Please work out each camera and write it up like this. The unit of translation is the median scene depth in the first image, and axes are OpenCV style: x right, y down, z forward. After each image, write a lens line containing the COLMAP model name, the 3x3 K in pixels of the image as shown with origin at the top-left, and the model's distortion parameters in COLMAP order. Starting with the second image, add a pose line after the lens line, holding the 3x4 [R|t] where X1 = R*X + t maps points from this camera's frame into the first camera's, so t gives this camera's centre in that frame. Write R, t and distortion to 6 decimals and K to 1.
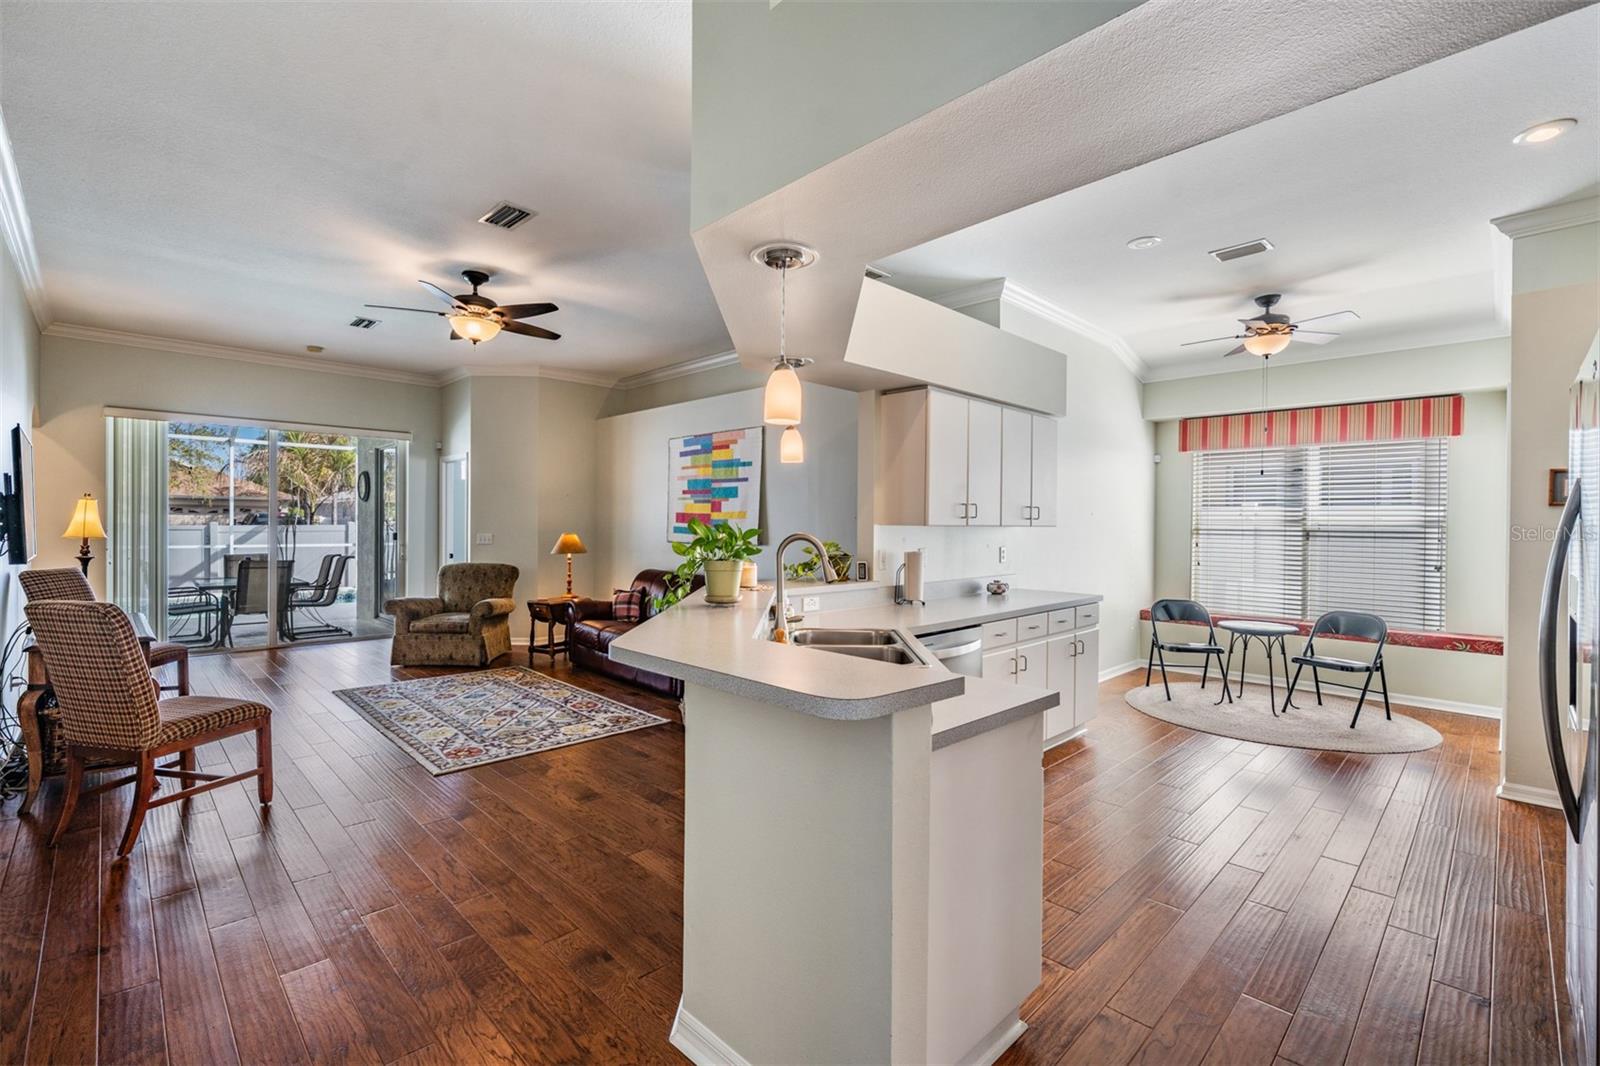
lens RADIAL K [[725.1, 0, 789.1], [0, 725.1, 529.8], [0, 0, 1]] dist [0.002448, -0.001141]
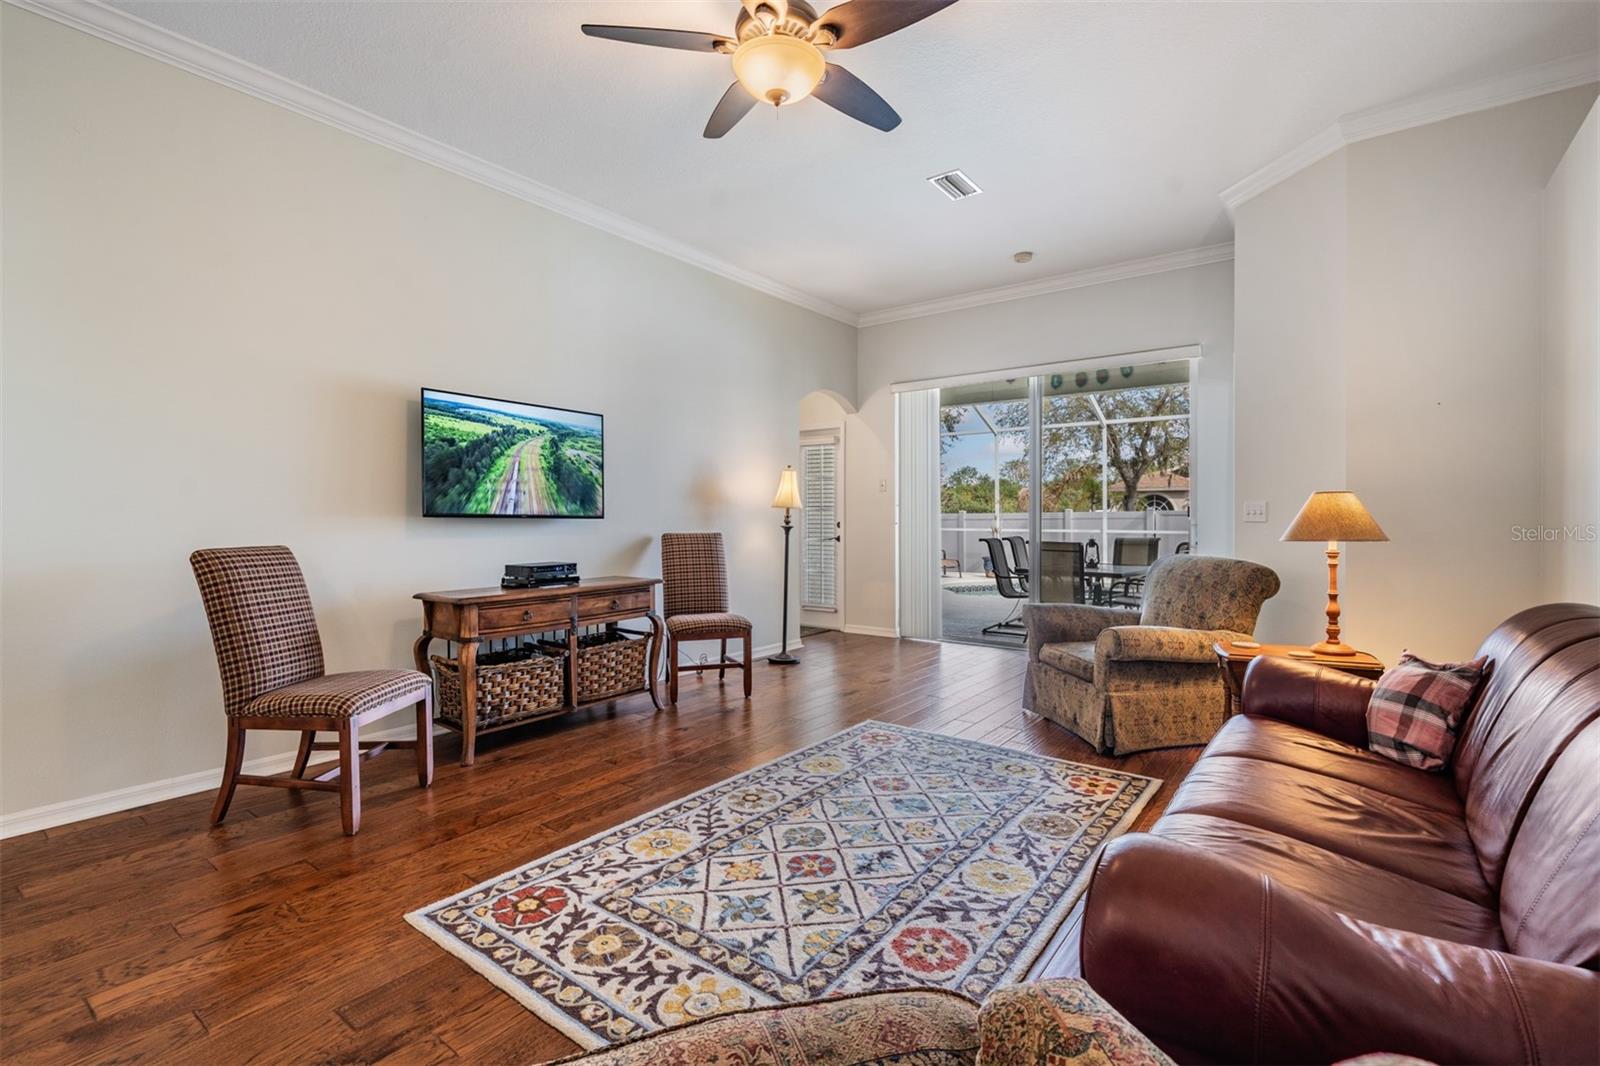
lens RADIAL K [[725.1, 0, 805.2], [0, 725.1, 522.4], [0, 0, 1]] dist [0.002448, -0.001141]
pose [[0.148937, 0.000607, -0.988847, 0.062152], [-0.006138, 0.999981, -0.000311, 0.031821], [0.988828, 0.006116, 0.148937, 0.873739]]
